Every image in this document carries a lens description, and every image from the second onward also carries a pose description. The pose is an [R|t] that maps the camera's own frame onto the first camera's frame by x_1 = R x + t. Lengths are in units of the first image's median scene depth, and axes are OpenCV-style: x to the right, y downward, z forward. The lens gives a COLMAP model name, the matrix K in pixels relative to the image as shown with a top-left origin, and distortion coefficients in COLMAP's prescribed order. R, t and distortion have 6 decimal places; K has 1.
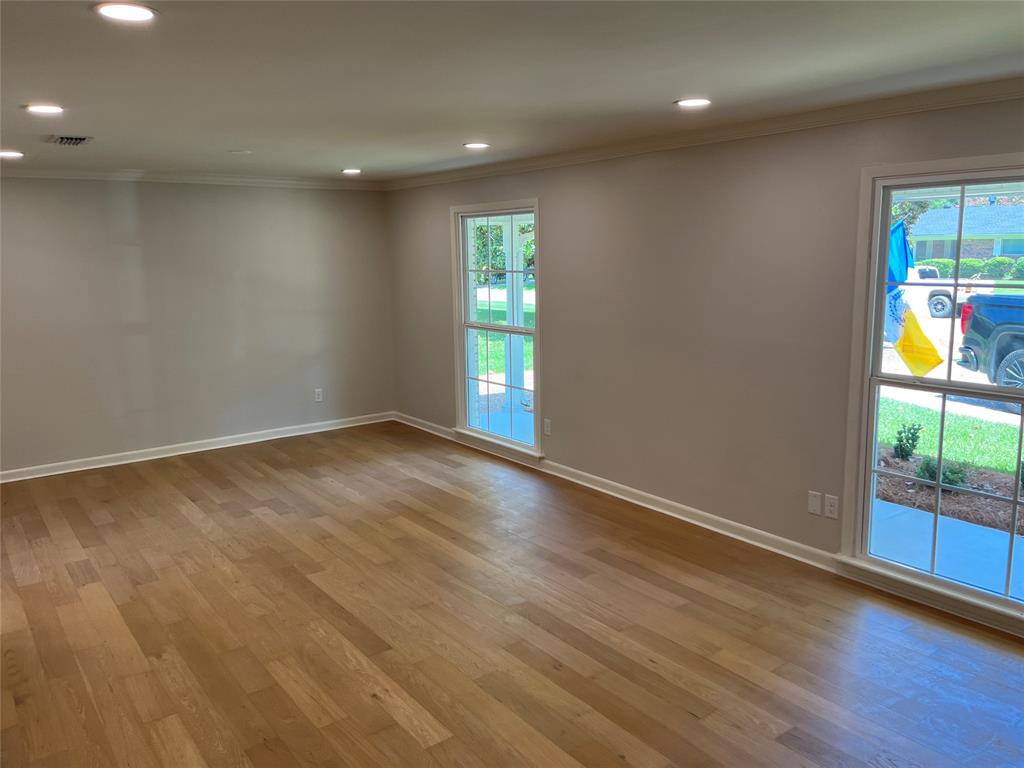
lens RADIAL K [[760.1, 0, 512.0], [0, 760.1, 384.0], [0, 0, 1]] dist [0.065011, -0.075955]
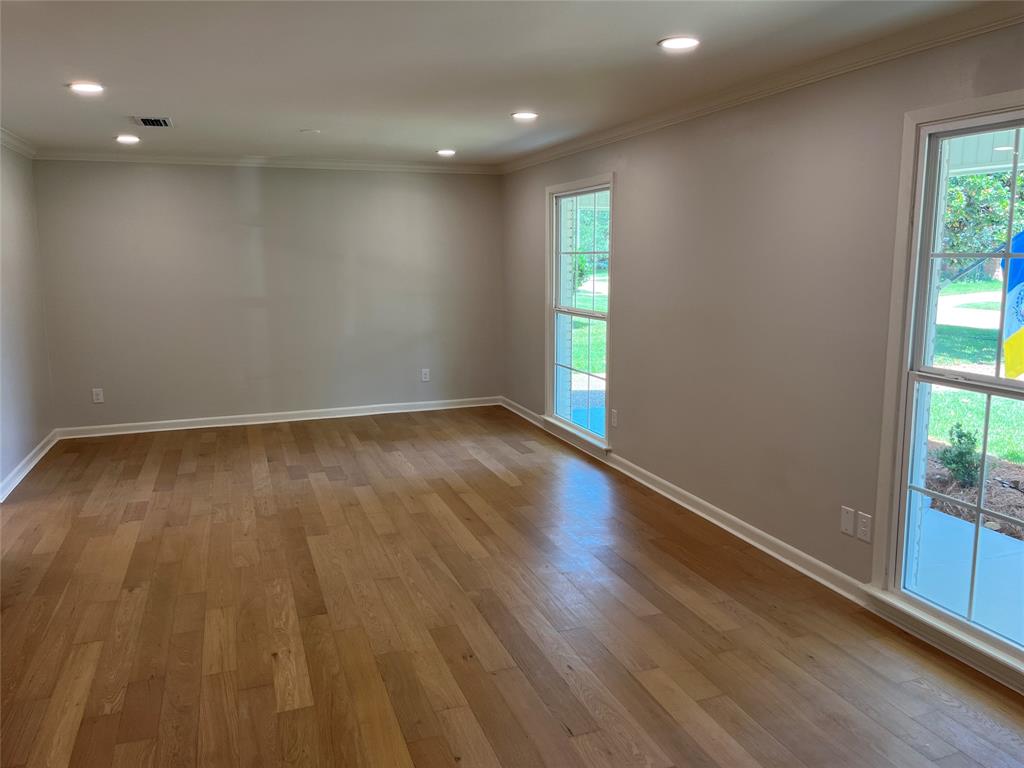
lens RADIAL K [[760.1, 0, 512.0], [0, 760.1, 384.0], [0, 0, 1]] dist [0.065011, -0.075955]
pose [[0.957684, 0.058818, -0.281749, 0.250834], [-0.058933, 0.998229, 0.008075, 0.019494], [0.281725, 0.008871, 0.959454, 0.084644]]
